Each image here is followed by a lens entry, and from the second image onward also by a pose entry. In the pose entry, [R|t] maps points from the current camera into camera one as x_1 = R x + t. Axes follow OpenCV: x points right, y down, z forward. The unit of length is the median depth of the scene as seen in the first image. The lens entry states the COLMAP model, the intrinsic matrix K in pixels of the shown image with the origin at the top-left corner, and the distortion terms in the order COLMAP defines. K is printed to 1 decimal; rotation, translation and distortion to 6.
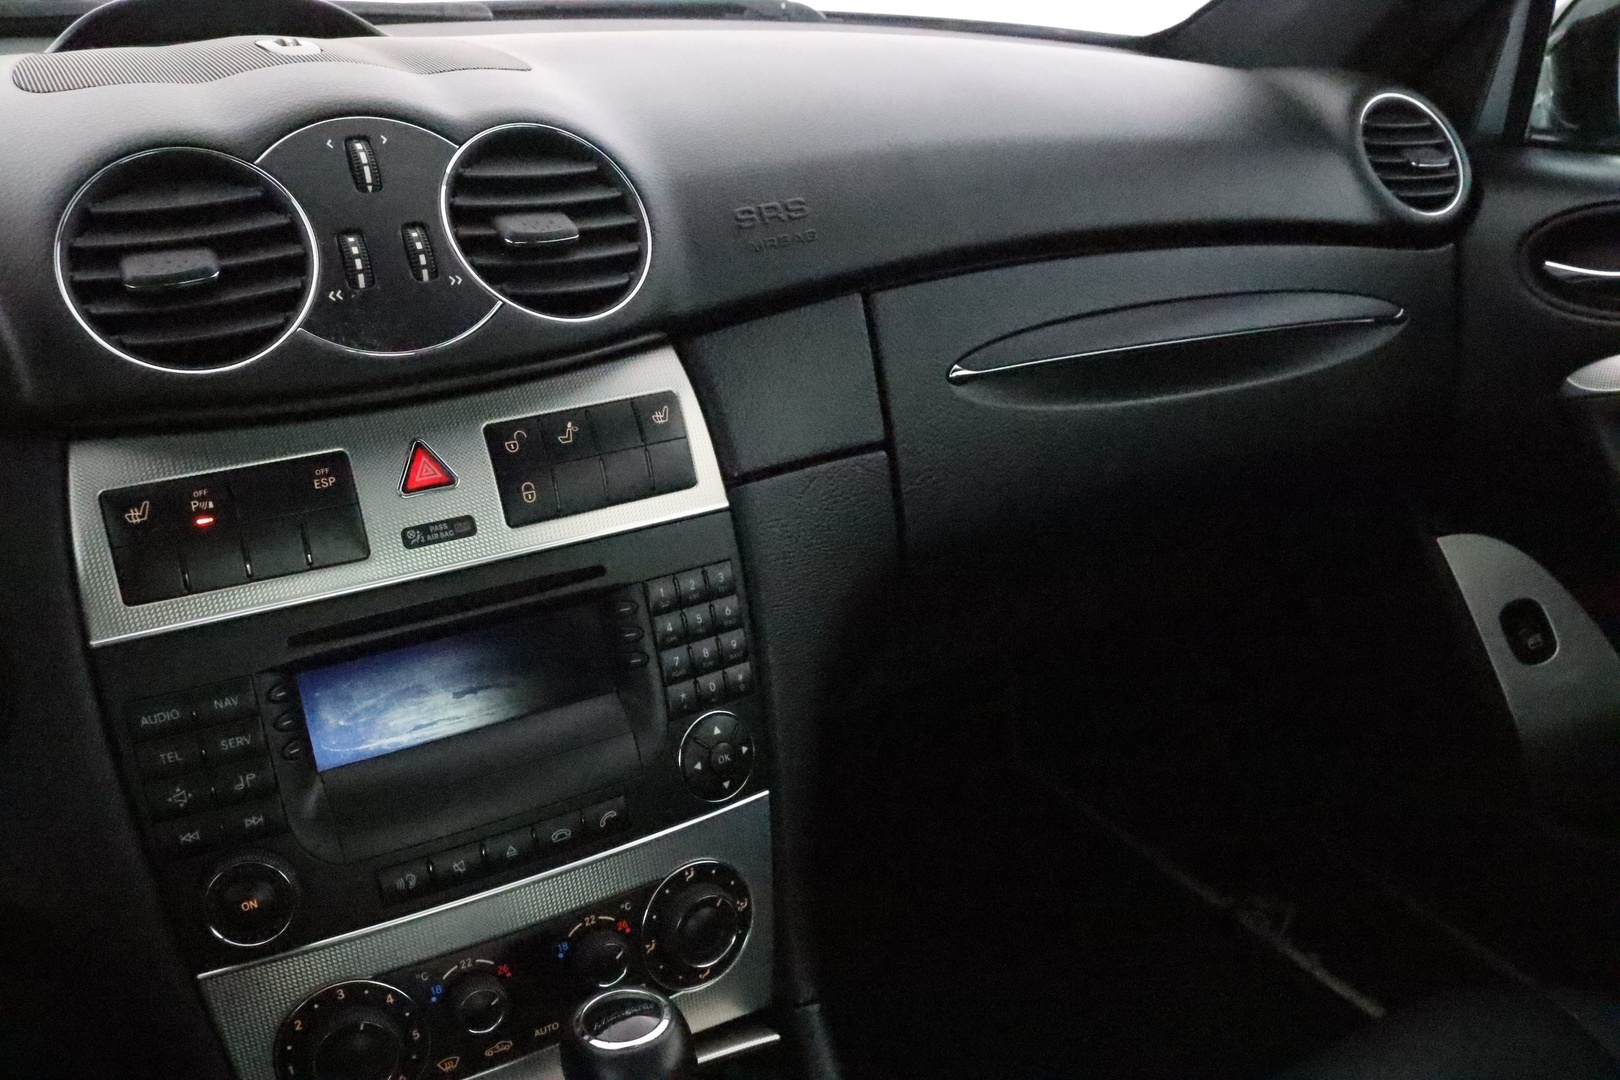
lens RADIAL K [[1416.6, 0, 809.7], [0, 1416.6, 586.9], [0, 0, 1]] dist [-0.192224, 0.210519]
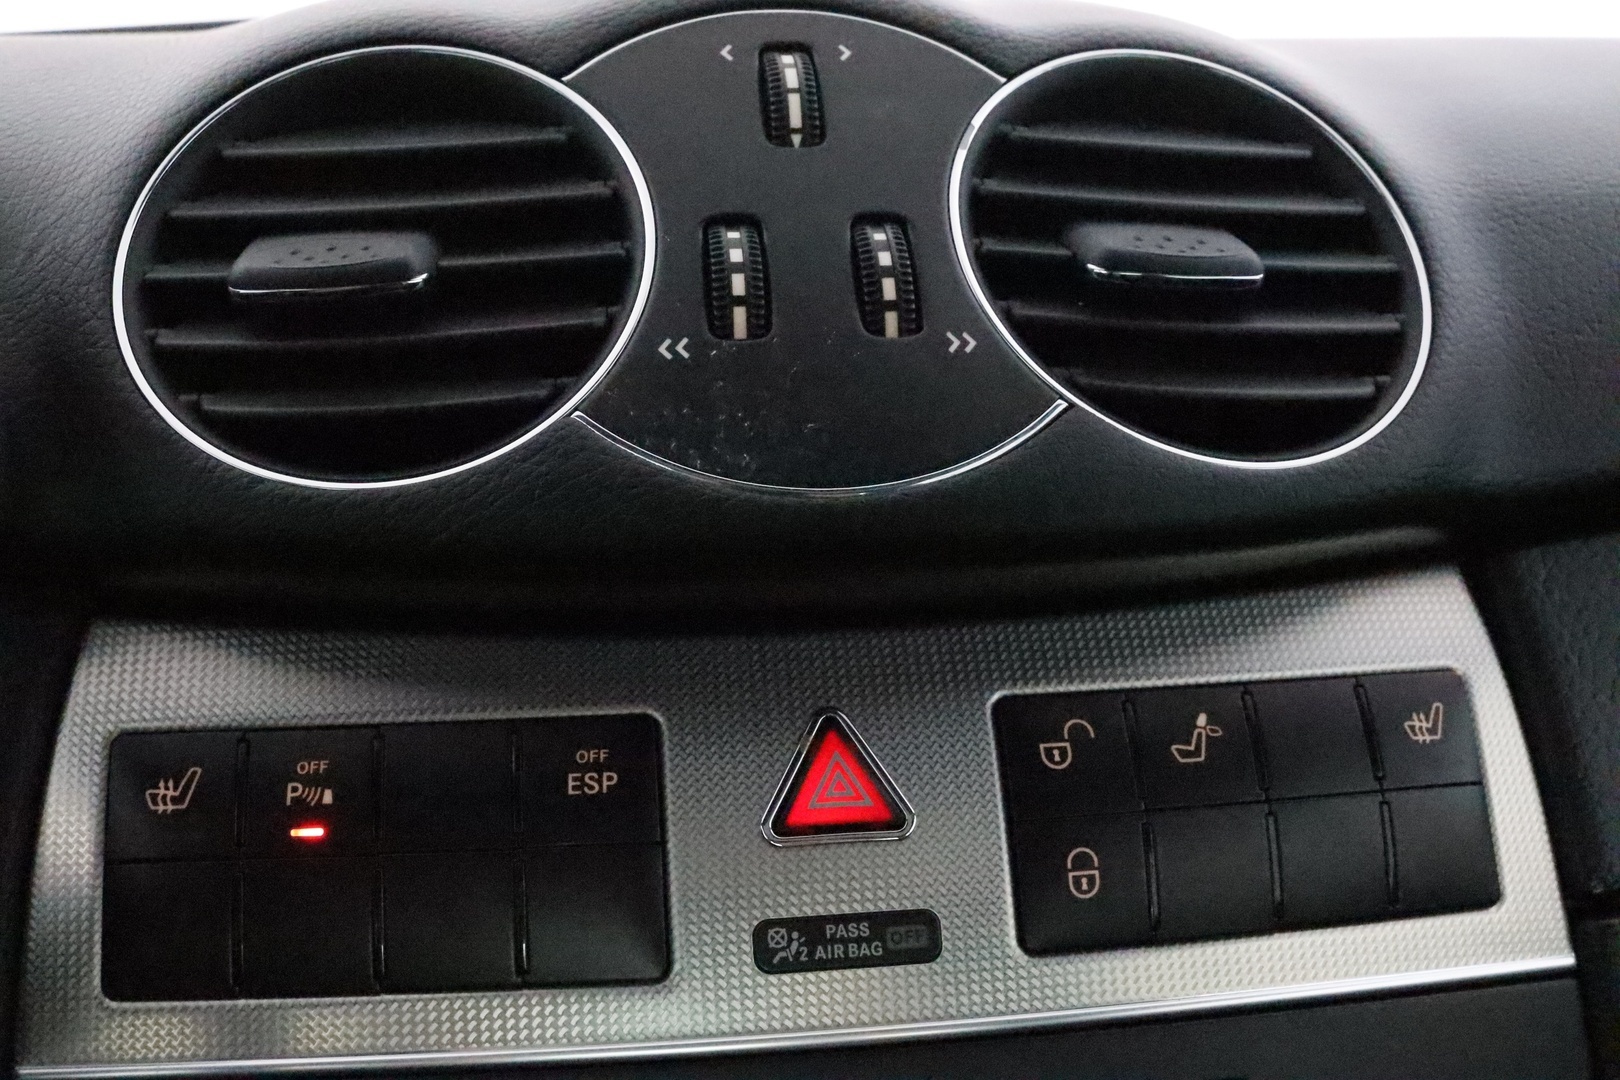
lens RADIAL K [[1632.5, 0, 758.8], [0, 1632.5, 543.5], [0, 0, 1]] dist [-0.110109, 0.011727]
pose [[0.907861, 0.058247, -0.415205, -0.101062], [-0.157190, 0.965356, -0.208276, -0.048995], [0.388689, 0.254351, 0.885566, 0.549258]]
